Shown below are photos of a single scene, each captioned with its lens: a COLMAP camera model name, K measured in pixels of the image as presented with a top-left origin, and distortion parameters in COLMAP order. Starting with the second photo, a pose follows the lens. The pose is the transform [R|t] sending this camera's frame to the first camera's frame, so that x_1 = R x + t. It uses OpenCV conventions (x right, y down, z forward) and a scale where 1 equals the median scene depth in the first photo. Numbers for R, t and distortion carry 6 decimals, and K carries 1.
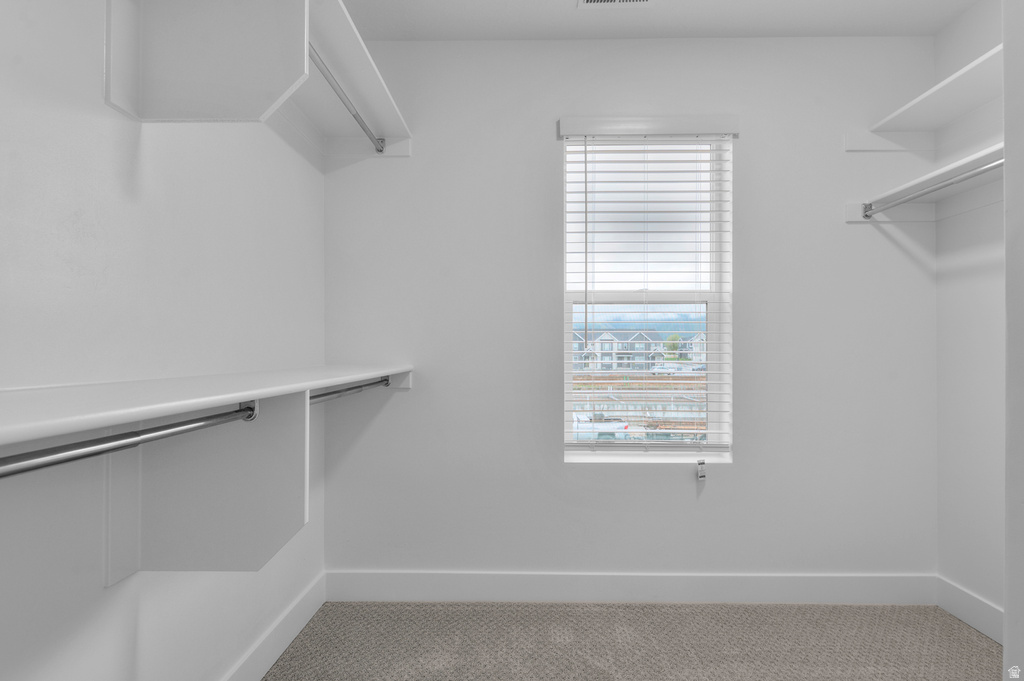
lens RADIAL K [[457.7, 0, 519.5], [0, 457.7, 346.2], [0, 0, 1]] dist [-0.001453, -0.000053]
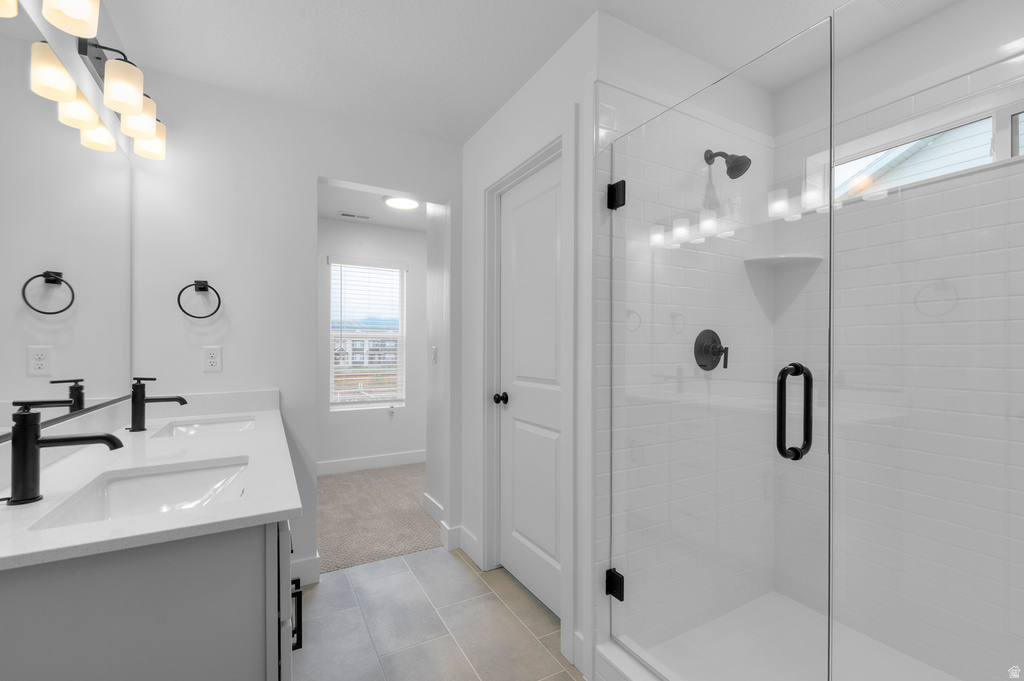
lens RADIAL K [[447.5, 0, 520.7], [0, 447.5, 346.7], [0, 0, 1]] dist [0.002586, -0.001659]
pose [[0.859813, 0.005314, 0.510582, -0.211374], [-0.009988, 0.999930, 0.006414, -0.079033], [-0.510512, -0.010615, 0.859805, -1.301670]]
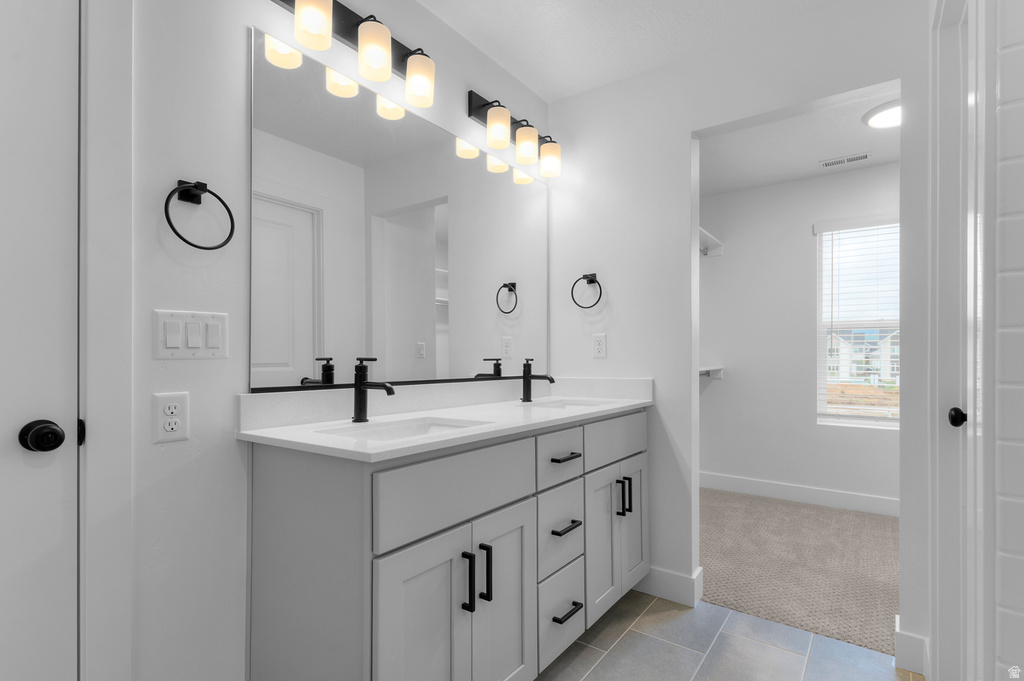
lens RADIAL K [[496.7, 0, 515.8], [0, 496.7, 357.0], [0, 0, 1]] dist [0.005476, -0.000644]
pose [[0.813552, 0.003089, -0.581484, 0.261475], [0.005031, 0.999911, 0.012351, -0.024578], [0.581470, -0.012974, 0.813464, -1.154511]]
